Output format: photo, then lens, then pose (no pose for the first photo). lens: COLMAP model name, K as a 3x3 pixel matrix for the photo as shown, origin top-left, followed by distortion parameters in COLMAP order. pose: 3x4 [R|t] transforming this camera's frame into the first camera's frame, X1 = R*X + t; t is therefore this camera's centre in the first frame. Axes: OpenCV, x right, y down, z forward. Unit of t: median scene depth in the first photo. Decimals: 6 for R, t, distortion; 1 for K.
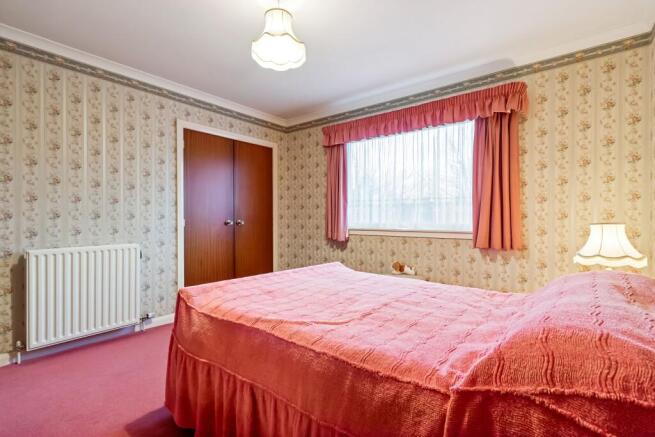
lens RADIAL K [[309.8, 0, 326.1], [0, 309.8, 219.5], [0, 0, 1]] dist [0.013479, 0.000128]
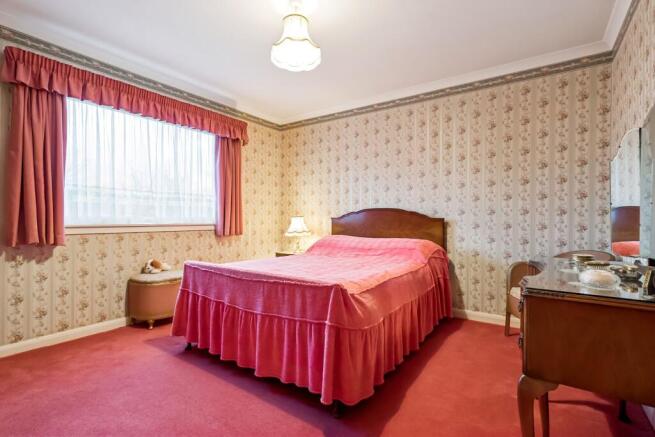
lens RADIAL K [[309.8, 0, 326.3], [0, 309.8, 217.8], [0, 0, 1]] dist [0.013479, 0.000128]
pose [[-0.060254, -0.008222, 0.998149, -0.753643], [-0.006922, 0.999945, 0.007819, 0.002949], [-0.998159, -0.006438, -0.060307, 0.578862]]
